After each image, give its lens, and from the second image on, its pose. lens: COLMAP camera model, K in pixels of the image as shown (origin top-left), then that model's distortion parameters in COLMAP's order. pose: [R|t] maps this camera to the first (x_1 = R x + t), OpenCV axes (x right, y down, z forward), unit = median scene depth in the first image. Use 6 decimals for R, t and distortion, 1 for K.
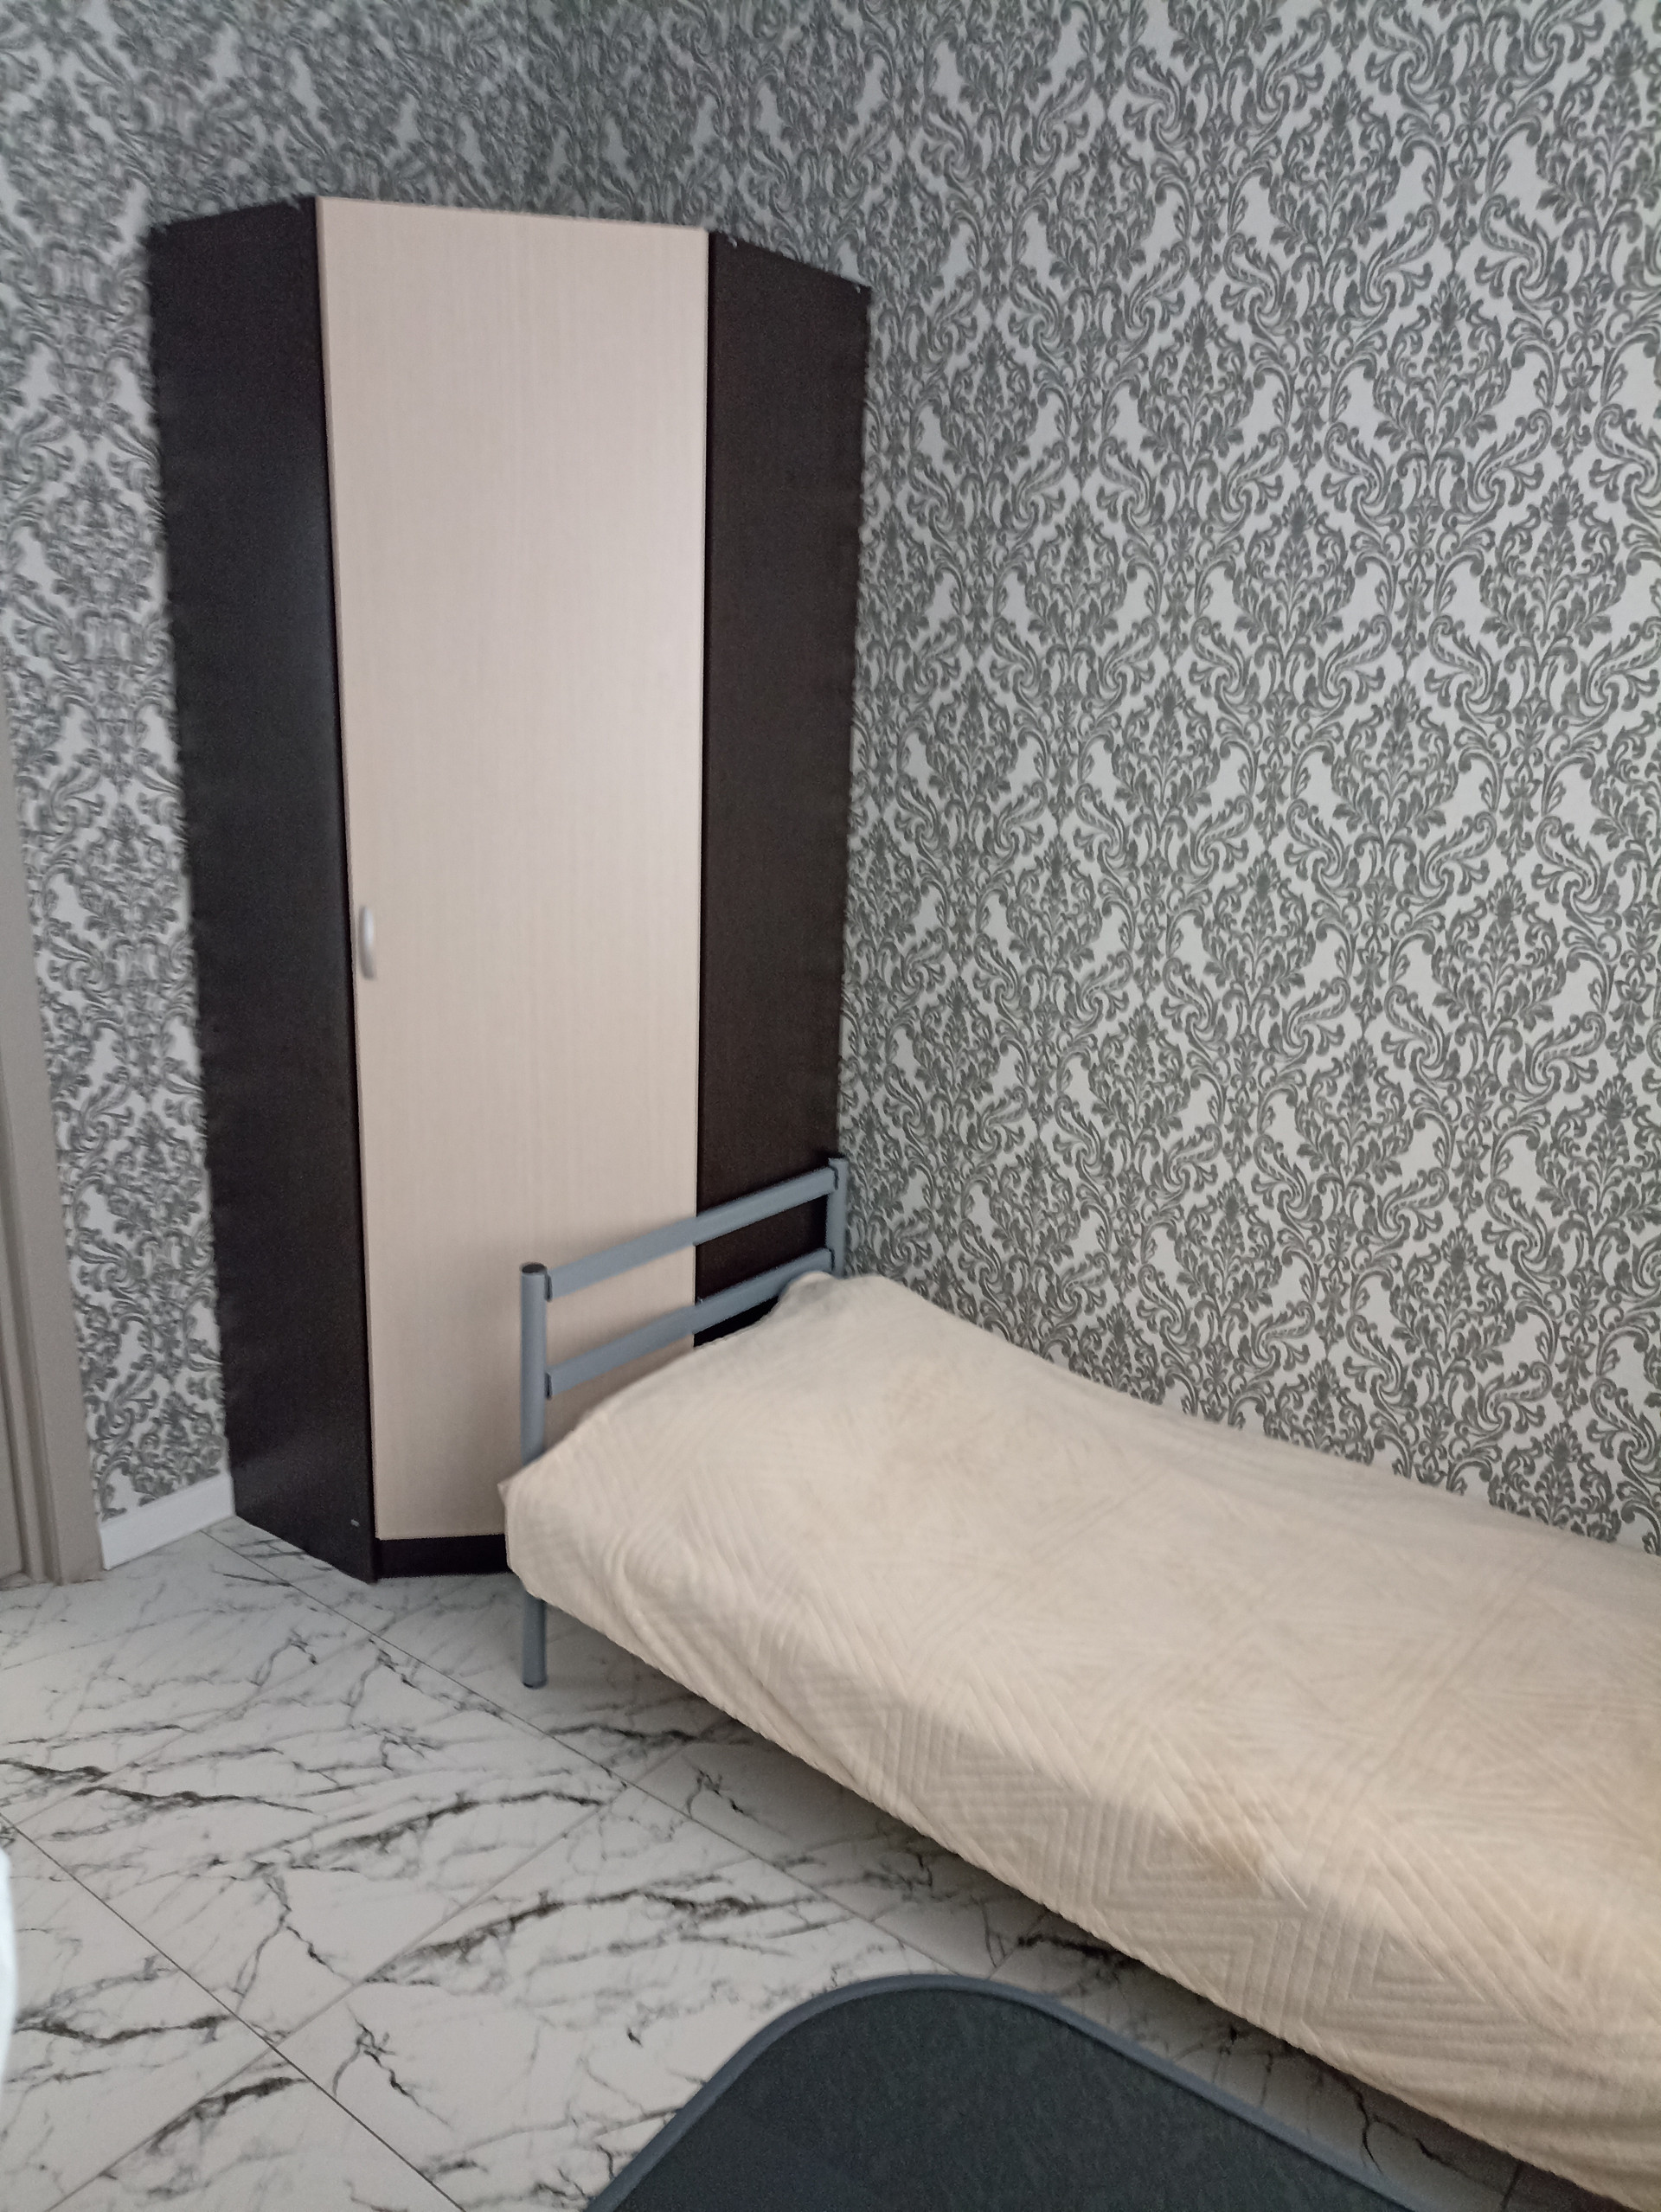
lens RADIAL K [[1620.9, 0, 830.5], [0, 1620.9, 1106.0], [0, 0, 1]] dist [0.023837, -0.015604]
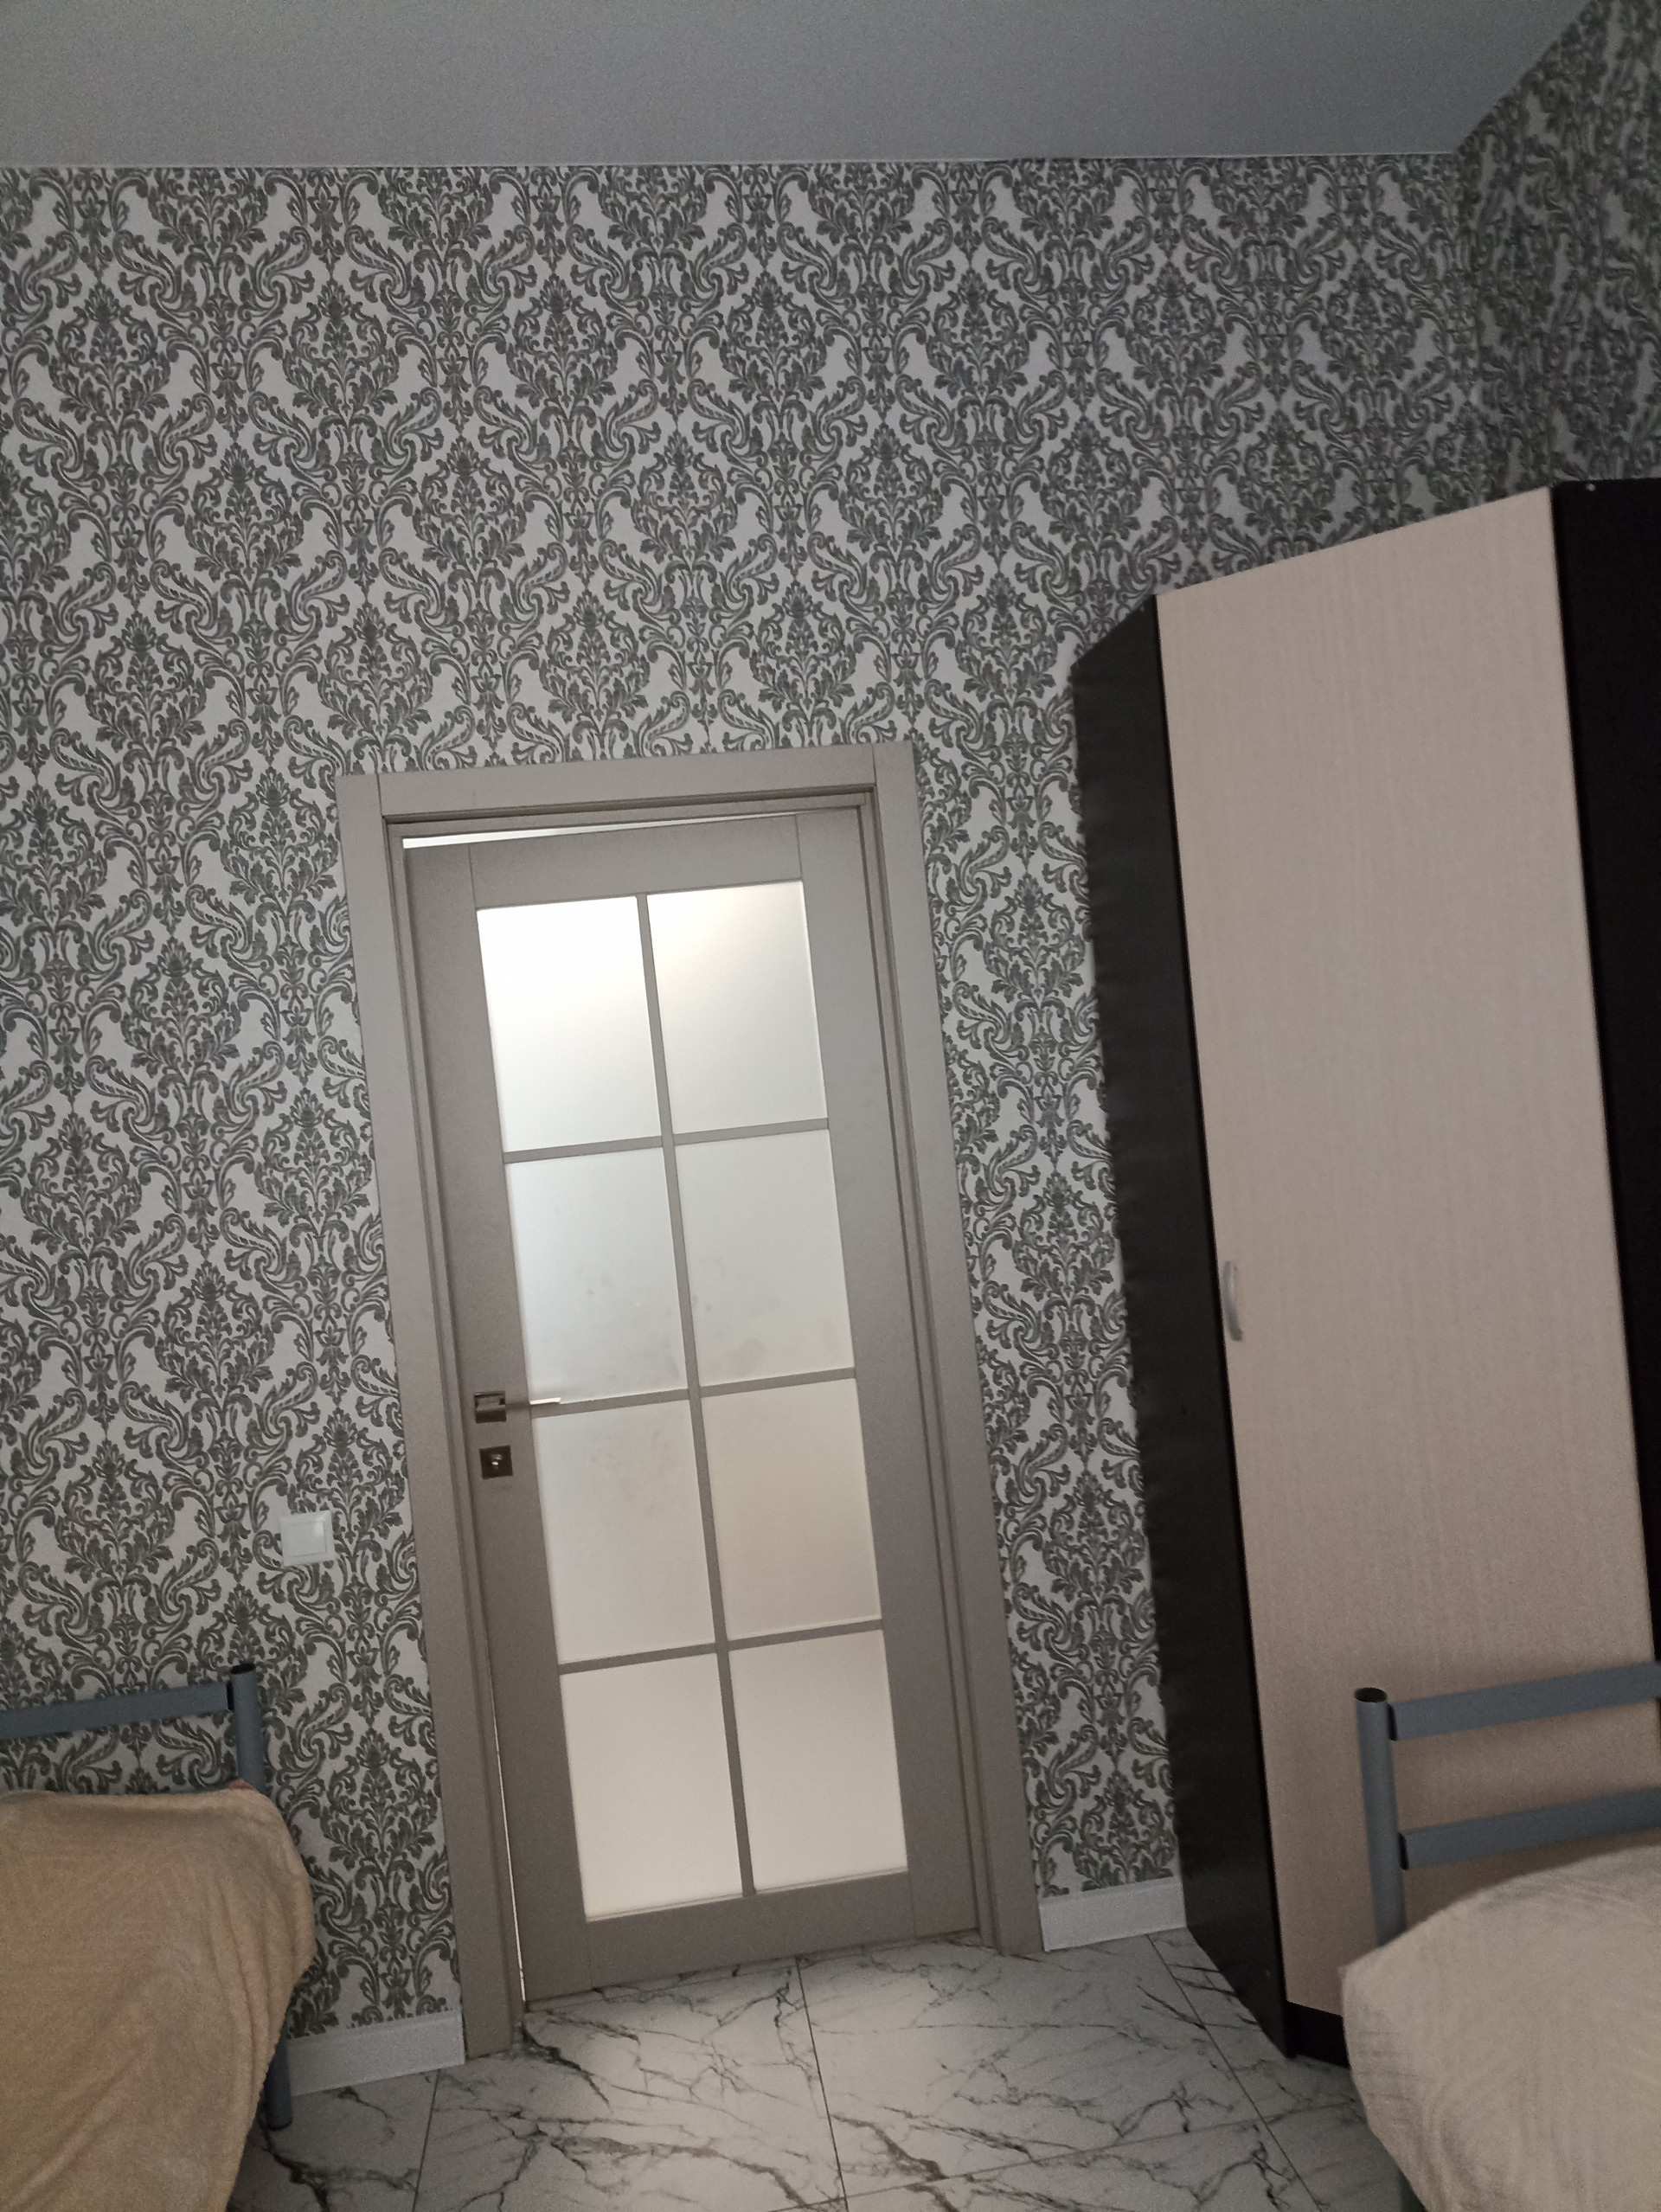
lens RADIAL K [[1620.9, 0, 830.5], [0, 1620.9, 1106.0], [0, 0, 1]] dist [0.023837, -0.015604]
pose [[0.700626, -0.091588, -0.707626, 0.208097], [-0.069943, 0.978136, -0.195852, -0.010068], [0.710092, 0.186712, 0.678901, 0.161078]]
